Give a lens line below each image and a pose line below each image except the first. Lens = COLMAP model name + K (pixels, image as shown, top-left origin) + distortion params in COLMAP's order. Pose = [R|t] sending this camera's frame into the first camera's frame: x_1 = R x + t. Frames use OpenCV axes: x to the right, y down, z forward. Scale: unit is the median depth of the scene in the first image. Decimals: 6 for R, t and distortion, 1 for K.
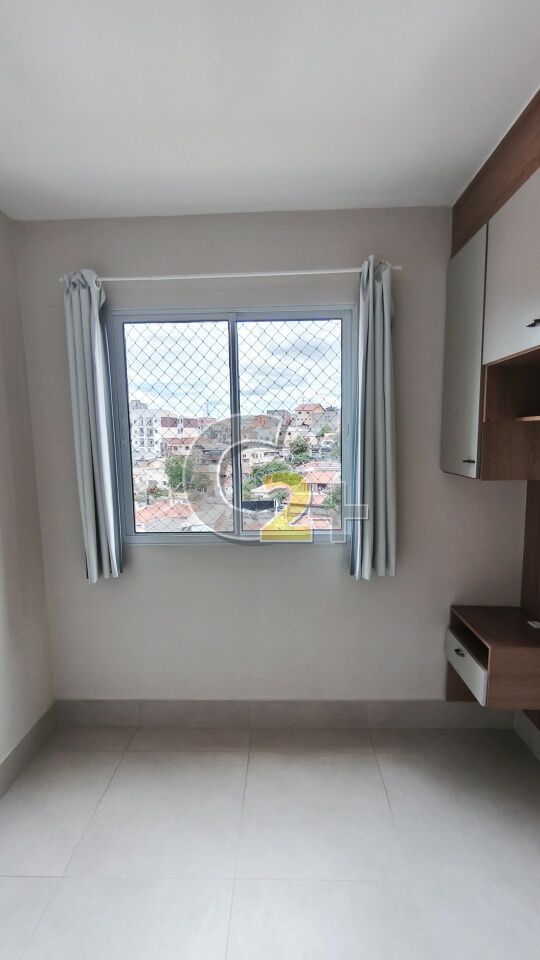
lens RADIAL K [[428.6, 0, 271.7], [0, 428.6, 485.2], [0, 0, 1]] dist [0.000707, 0.000130]
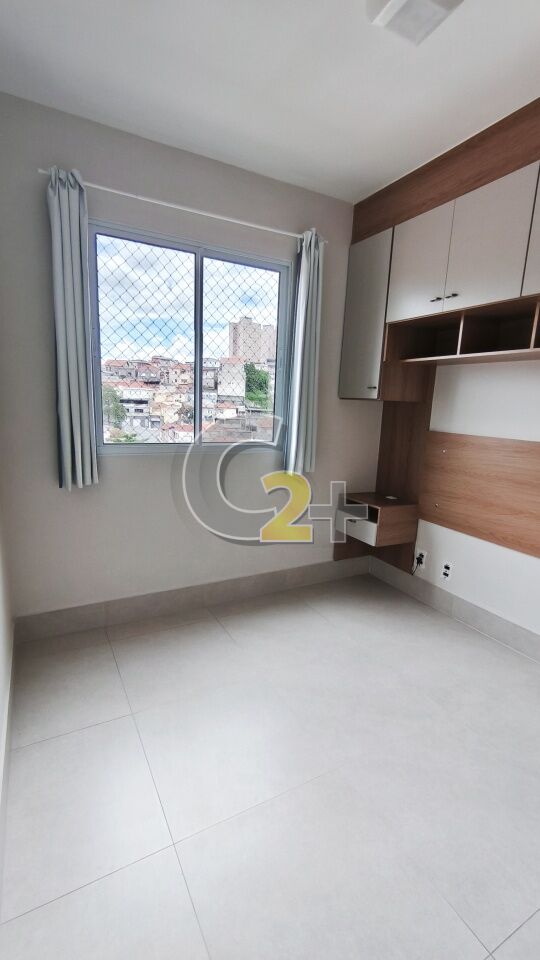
lens RADIAL K [[428.6, 0, 271.7], [0, 428.6, 485.2], [0, 0, 1]] dist [0.000707, 0.000130]
pose [[0.863295, -0.049096, 0.502306, -0.566547], [0.005207, 0.996071, 0.088407, 0.138516], [-0.504673, -0.073706, 0.860158, -0.137850]]
